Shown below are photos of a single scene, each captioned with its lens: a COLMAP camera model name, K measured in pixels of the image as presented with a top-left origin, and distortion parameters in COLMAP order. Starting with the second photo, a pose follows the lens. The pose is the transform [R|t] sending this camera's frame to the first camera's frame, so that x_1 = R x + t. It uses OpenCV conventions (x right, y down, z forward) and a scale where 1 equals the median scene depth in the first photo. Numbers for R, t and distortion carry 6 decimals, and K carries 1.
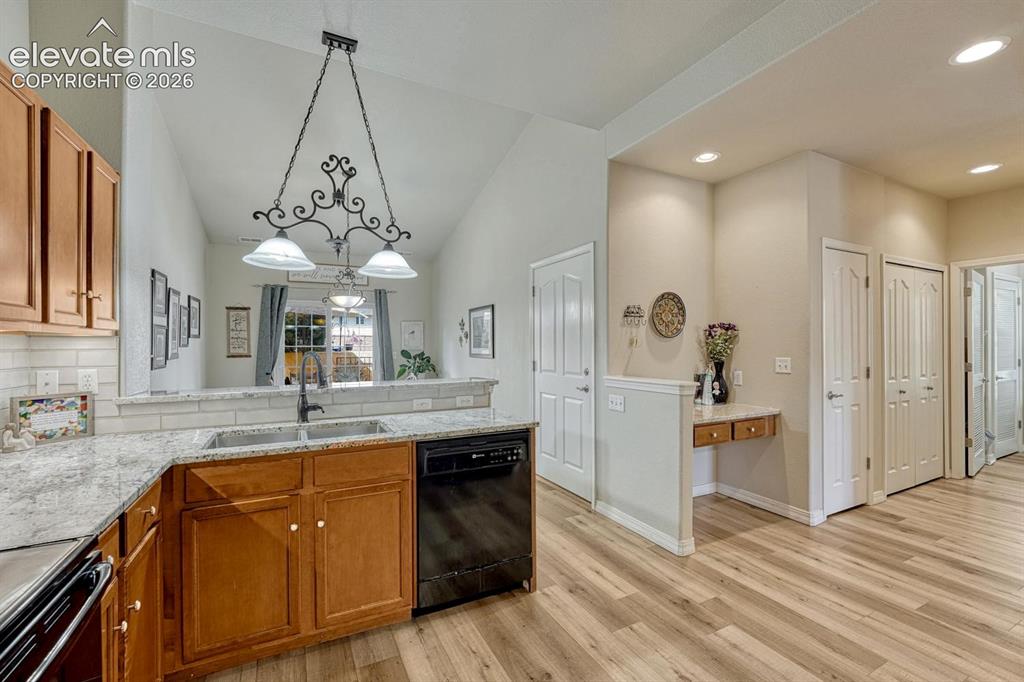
lens RADIAL K [[428.4, 0, 509.6], [0, 428.4, 343.1], [0, 0, 1]] dist [-0.002268, -0.005464]
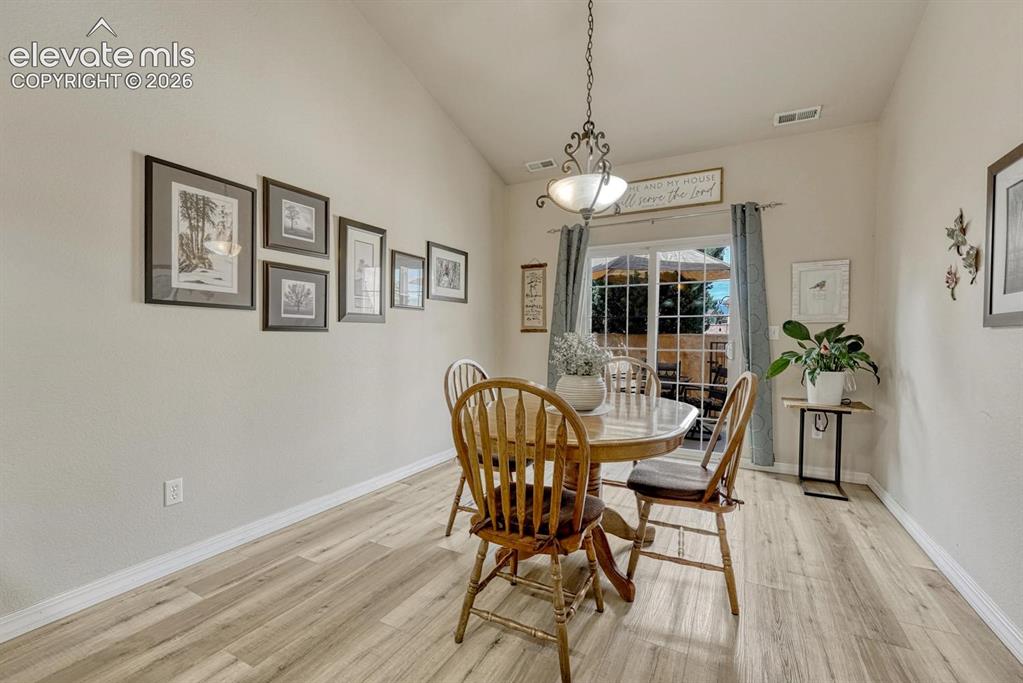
lens RADIAL K [[441.0, 0, 511.5], [0, 441.0, 341.5], [0, 0, 1]] dist [0.000611, 0.000043]
pose [[0.574482, 0.017177, -0.818337, -0.074994], [-0.009387, 0.999852, 0.014397, 0.096613], [0.818464, -0.000589, 0.574558, 1.318403]]
